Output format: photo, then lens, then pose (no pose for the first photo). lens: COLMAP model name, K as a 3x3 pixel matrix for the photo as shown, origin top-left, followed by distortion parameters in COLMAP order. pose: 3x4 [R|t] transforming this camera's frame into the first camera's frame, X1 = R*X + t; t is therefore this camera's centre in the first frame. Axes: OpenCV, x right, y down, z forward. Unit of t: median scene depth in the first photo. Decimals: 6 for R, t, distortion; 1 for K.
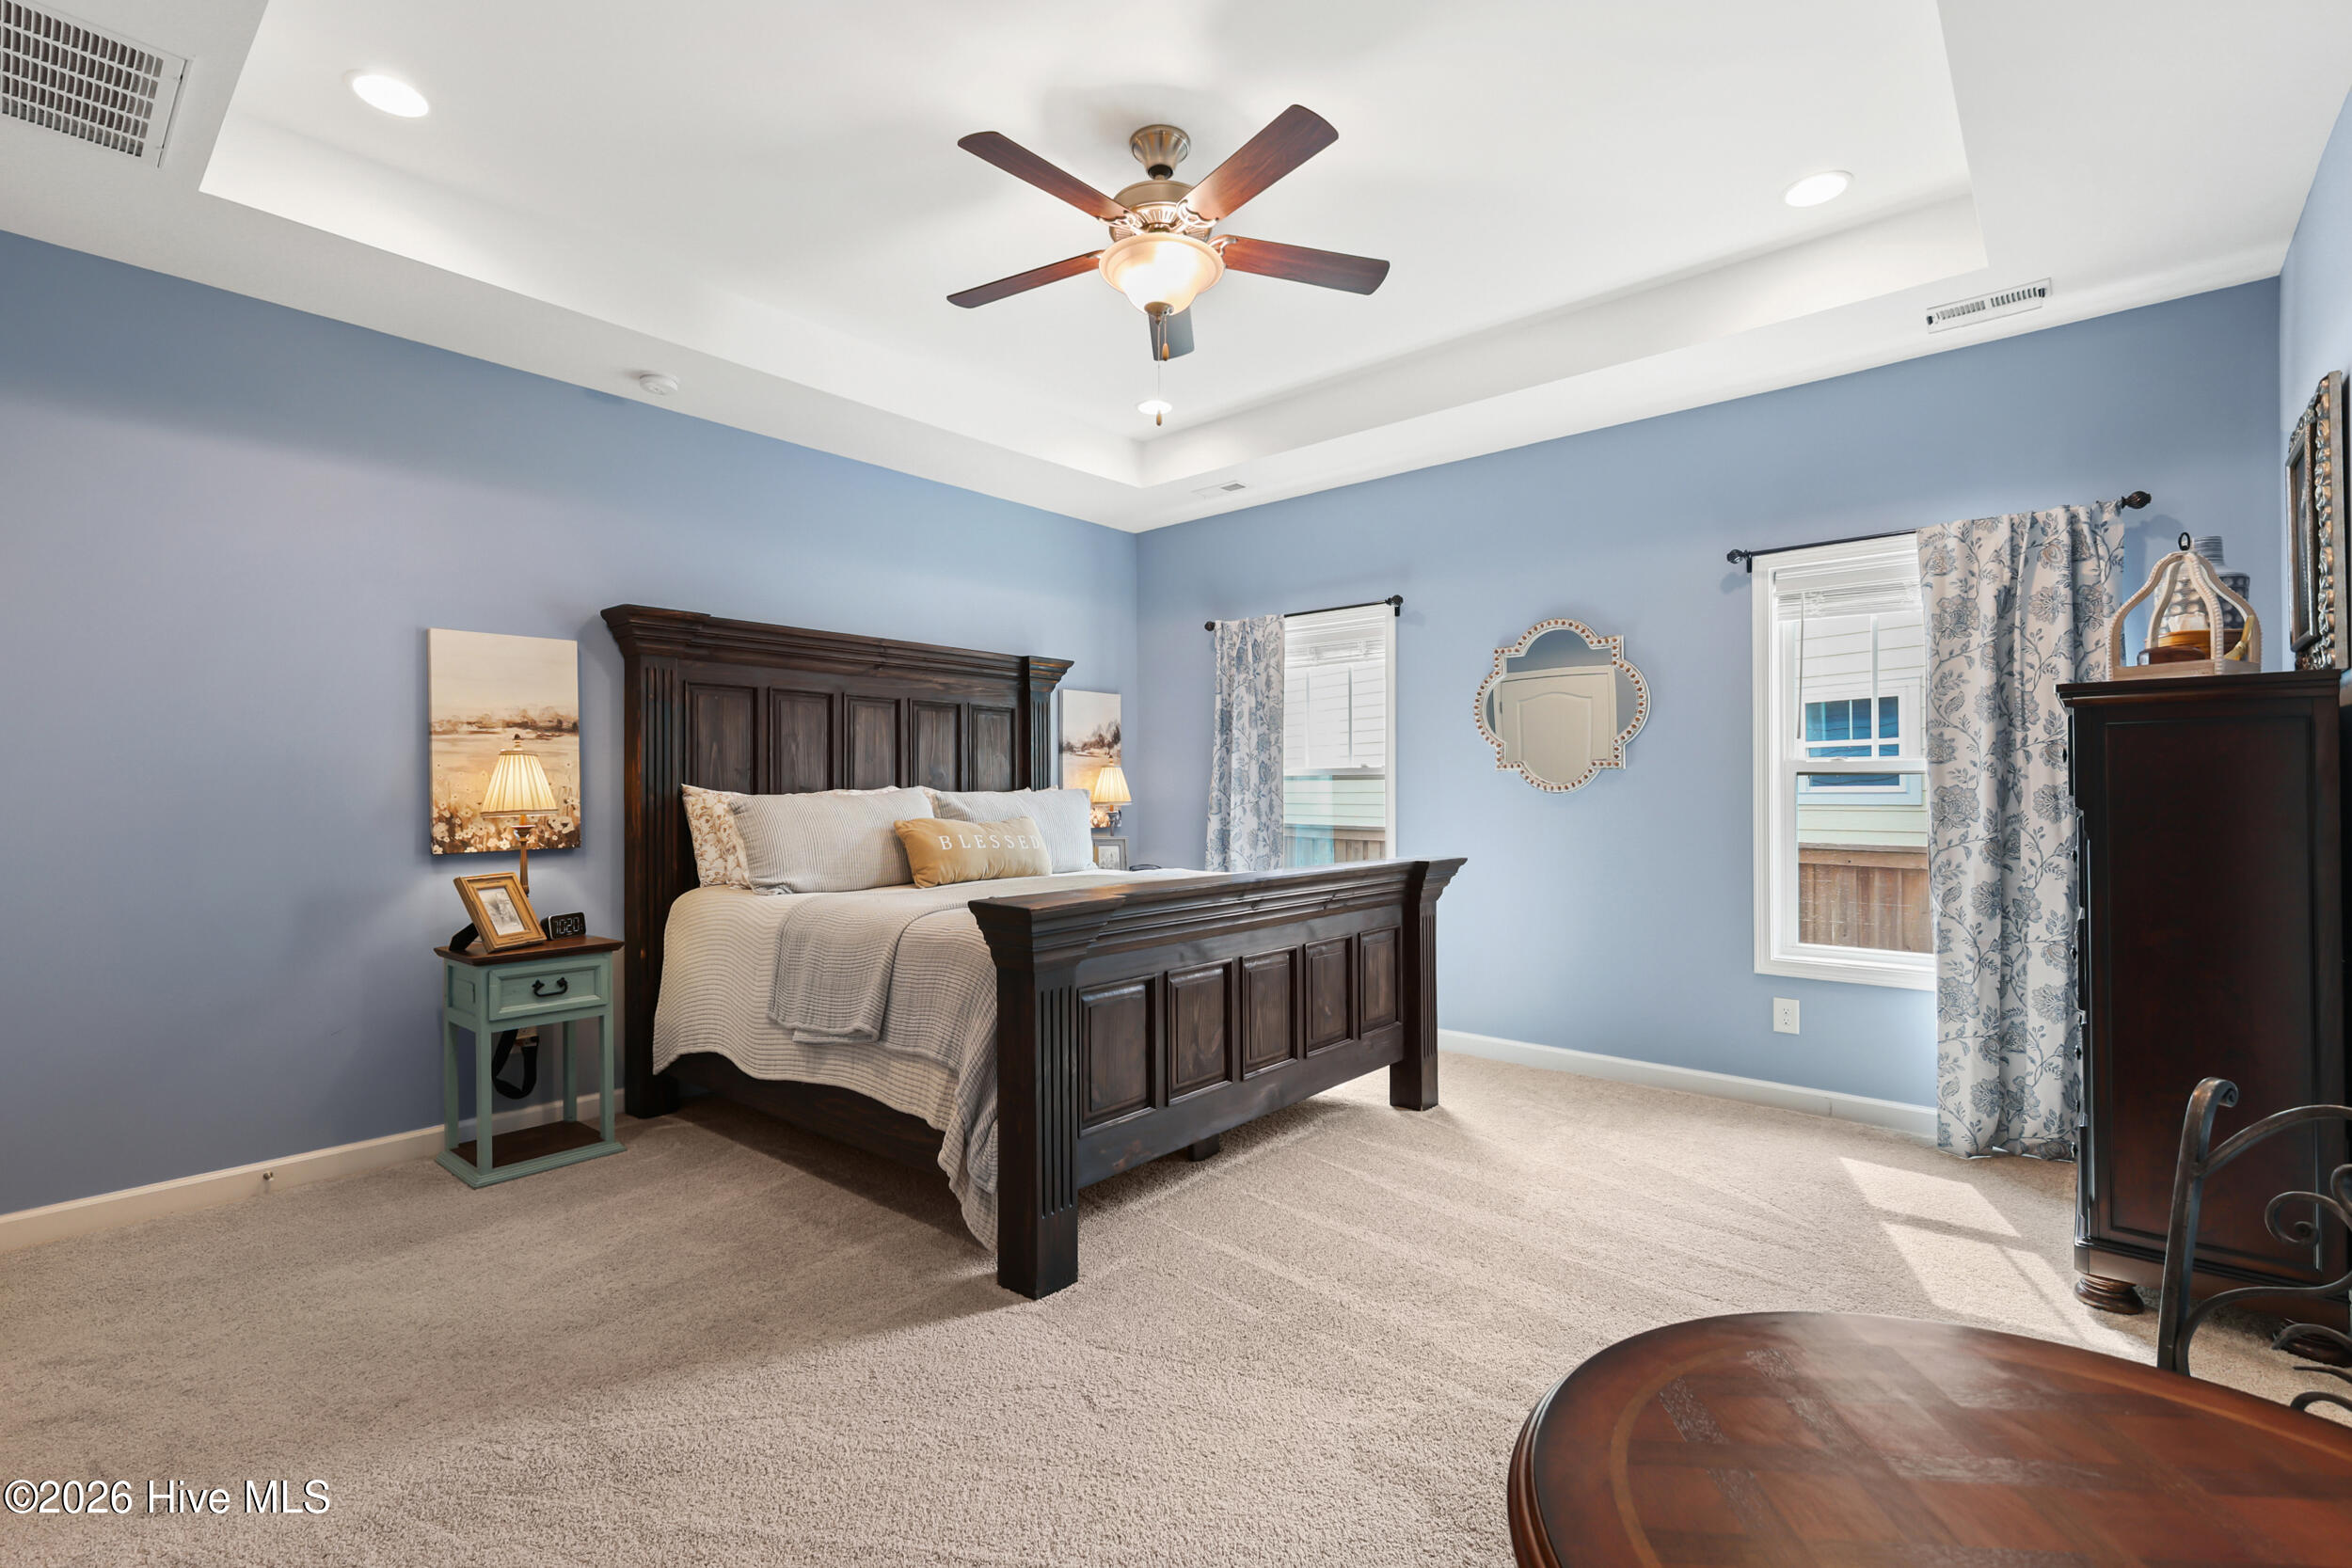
lens RADIAL K [[1022.0, 0, 1201.5], [0, 1022.0, 793.4], [0, 0, 1]] dist [0.002663, 0.000576]
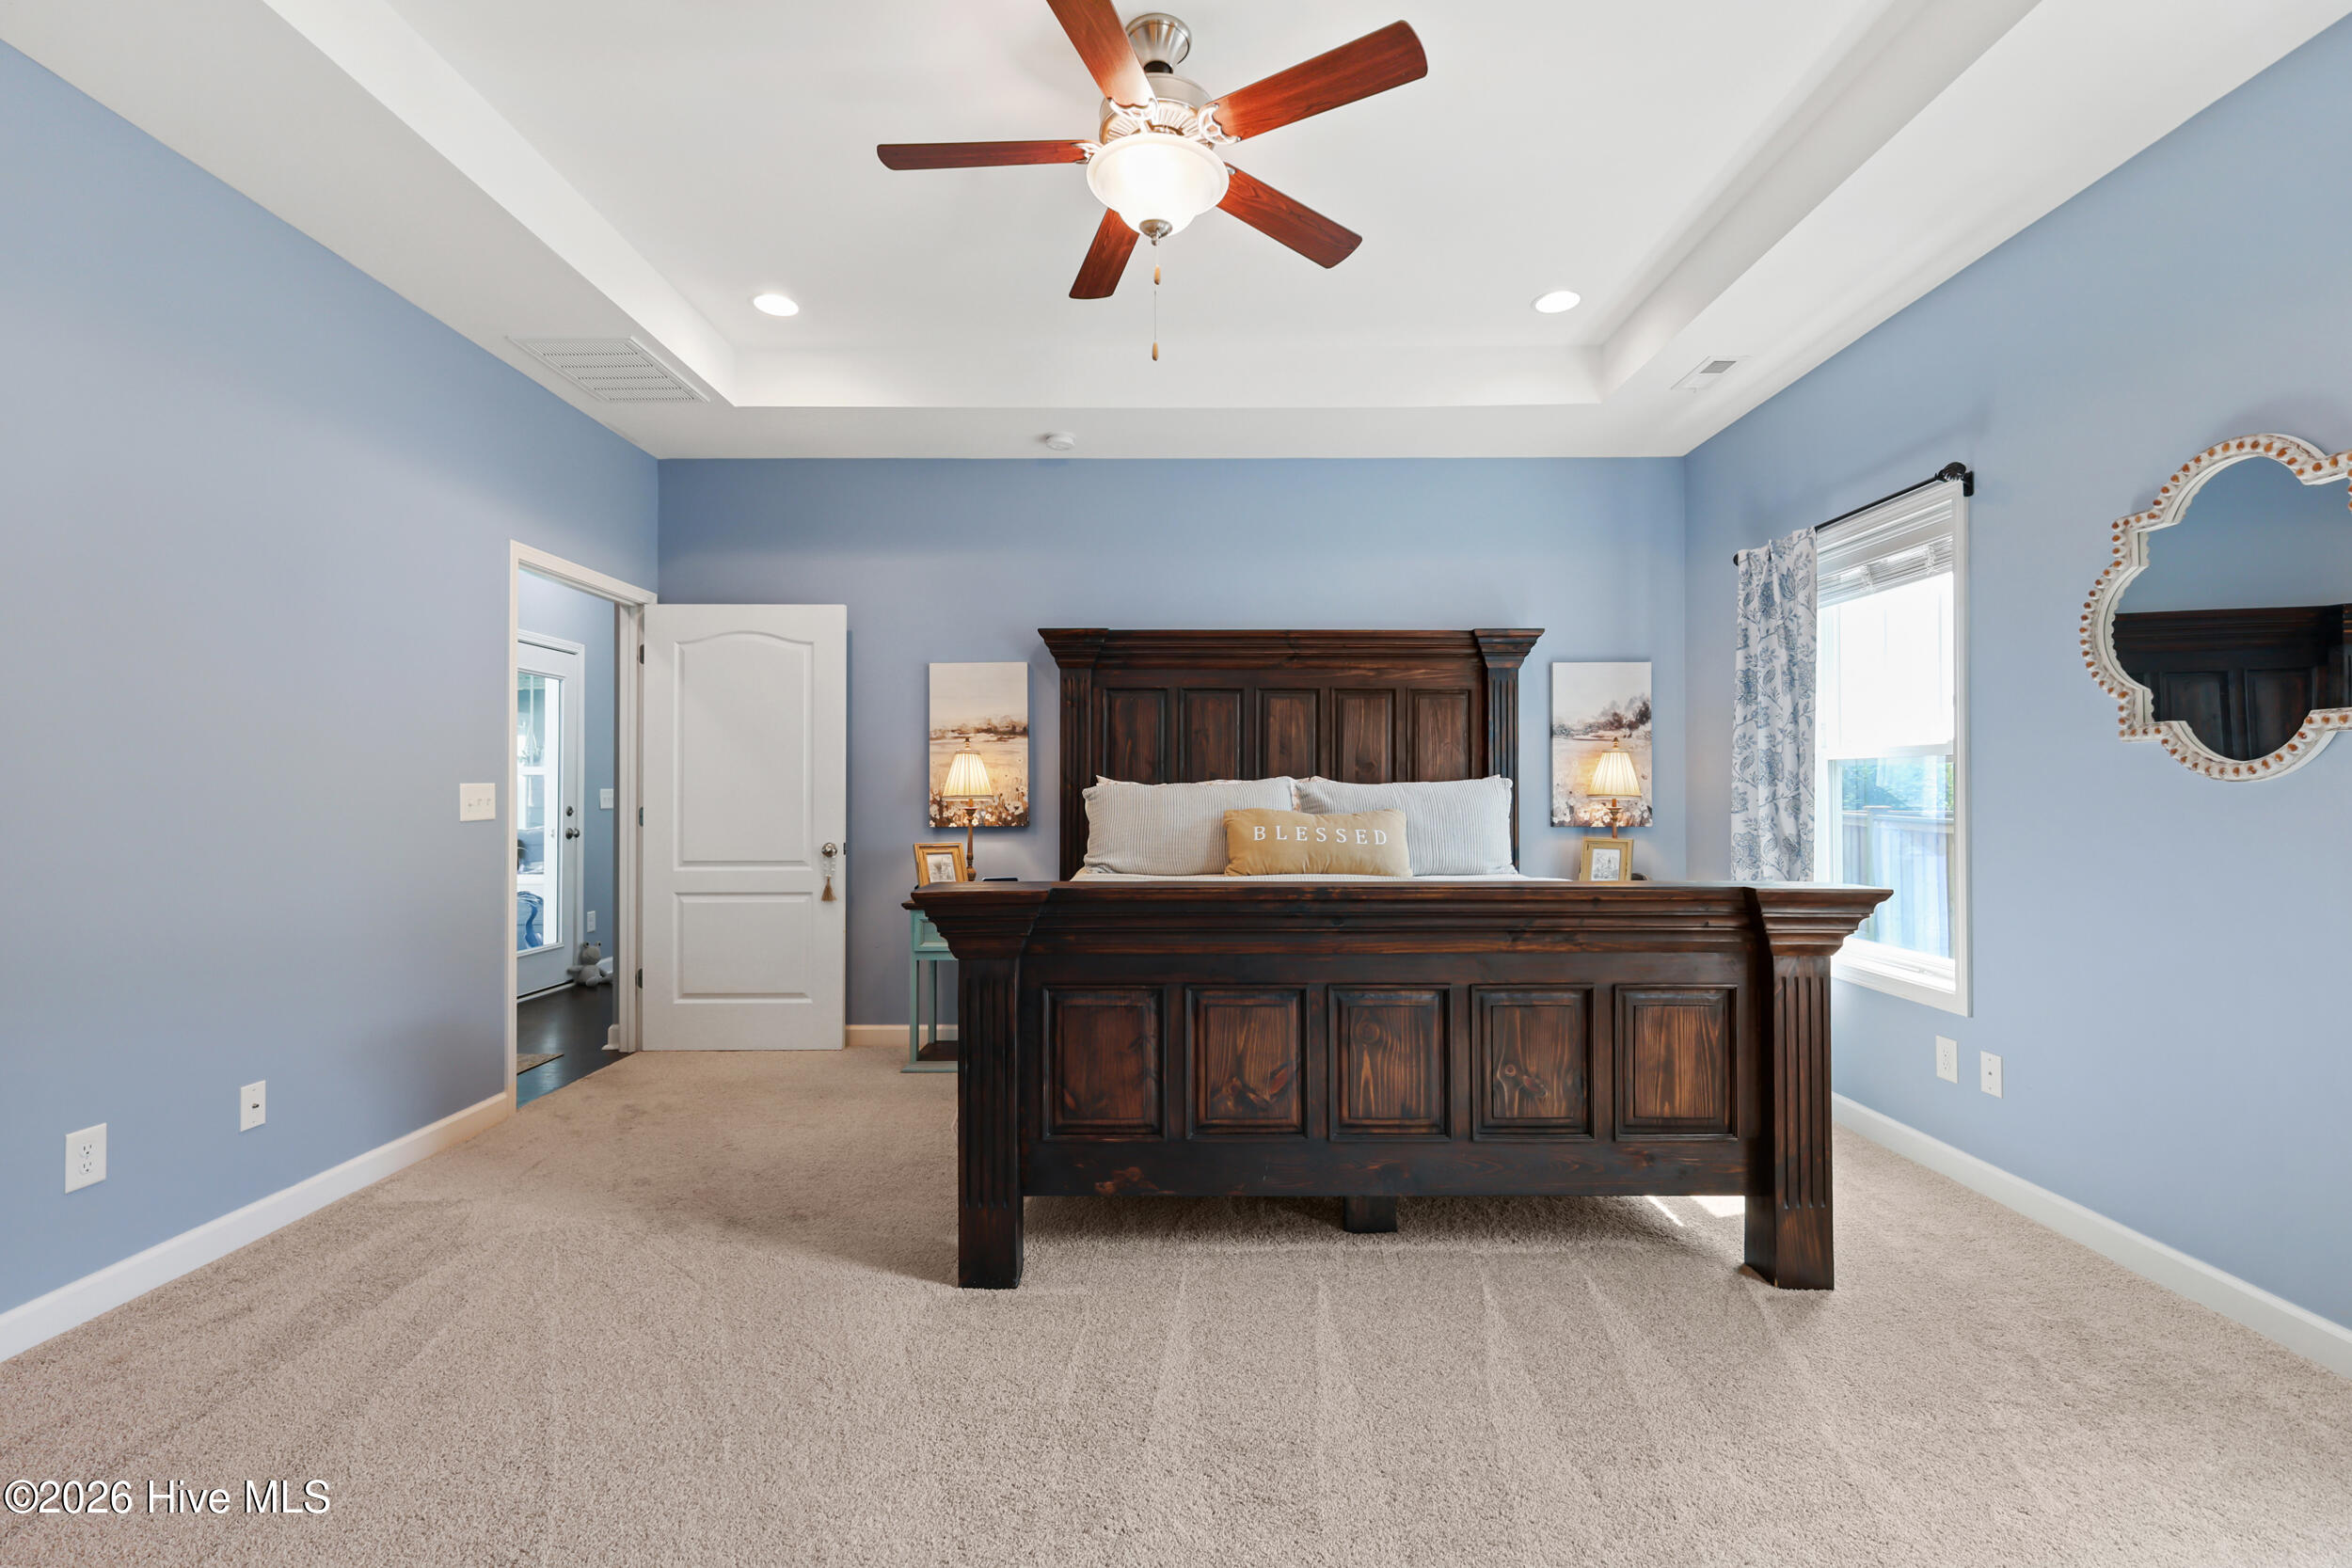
lens RADIAL K [[1022.0, 0, 1188.7], [0, 1022.0, 784.6], [0, 0, 1]] dist [0.002663, 0.000576]
pose [[0.658789, -0.000824, -0.752327, 0.445418], [-0.002650, 0.999991, -0.003415, 0.005106], [0.752323, 0.004243, 0.658781, 0.308589]]
